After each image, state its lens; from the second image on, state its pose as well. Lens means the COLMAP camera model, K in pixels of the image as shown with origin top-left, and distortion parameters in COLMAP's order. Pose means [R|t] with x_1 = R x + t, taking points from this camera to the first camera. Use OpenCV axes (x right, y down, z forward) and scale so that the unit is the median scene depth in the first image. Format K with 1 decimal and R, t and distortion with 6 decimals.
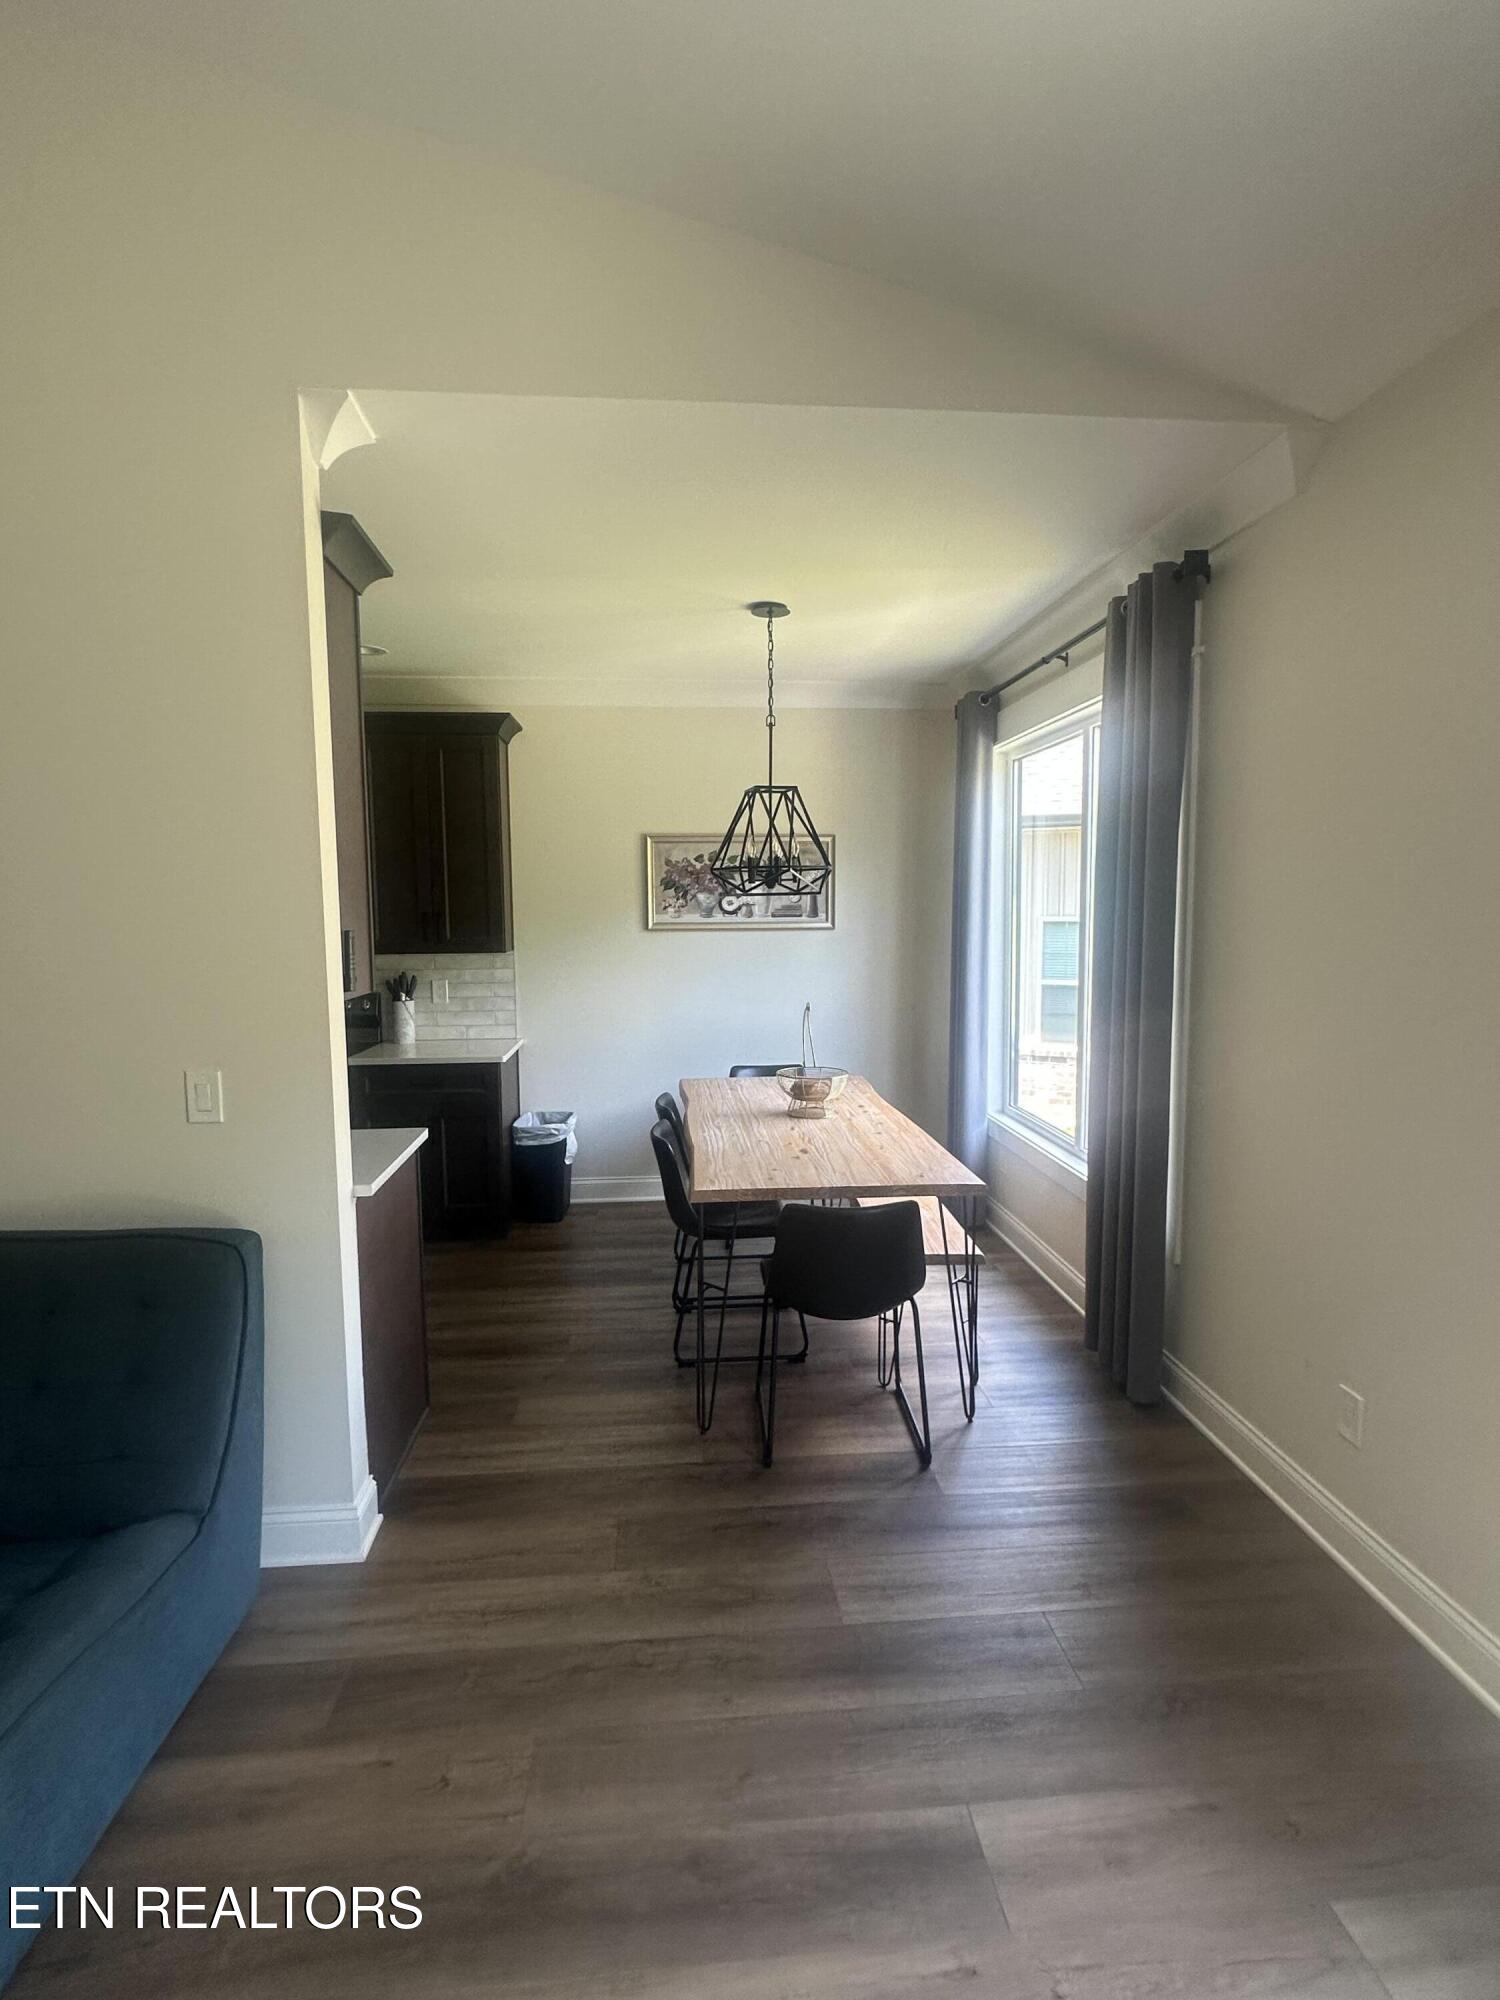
lens RADIAL K [[990.5, 0, 750.0], [0, 990.5, 1000.0], [0, 0, 1]] dist [0.000103, 0.000040]
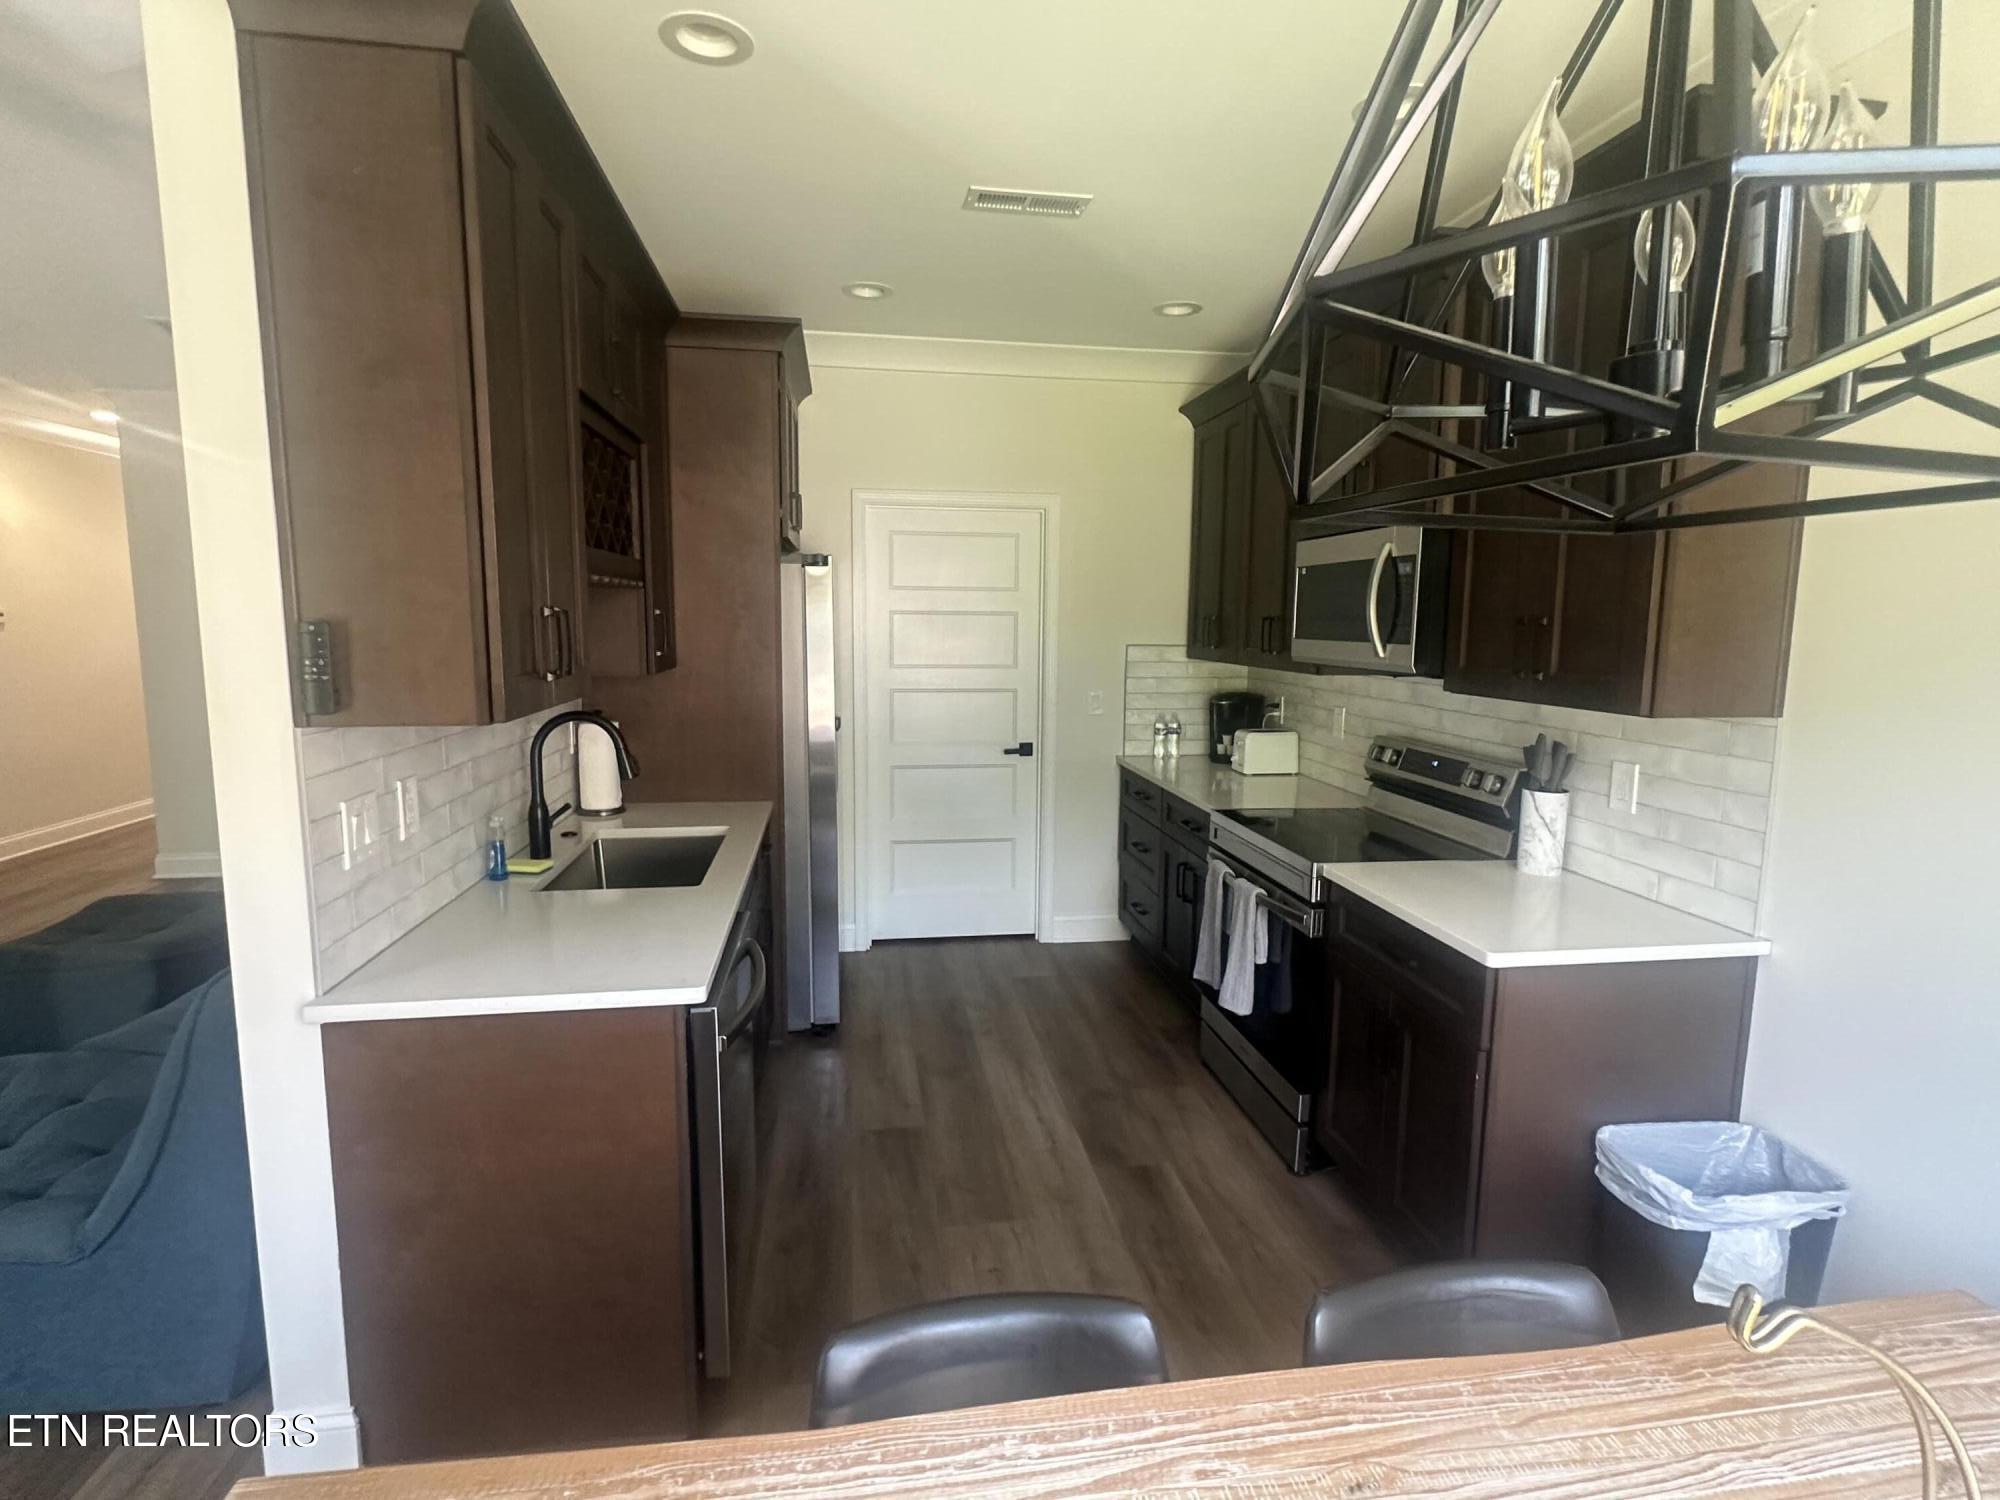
lens RADIAL K [[990.5, 0, 1000.0], [0, 990.5, 750.0], [0, 0, 1]] dist [0.000103, 0.000040]
pose [[0.066896, 0.139879, -0.987906, 0.129932], [-0.102527, 0.985847, 0.132645, -0.057850], [0.992478, 0.092413, 0.080291, 0.665574]]
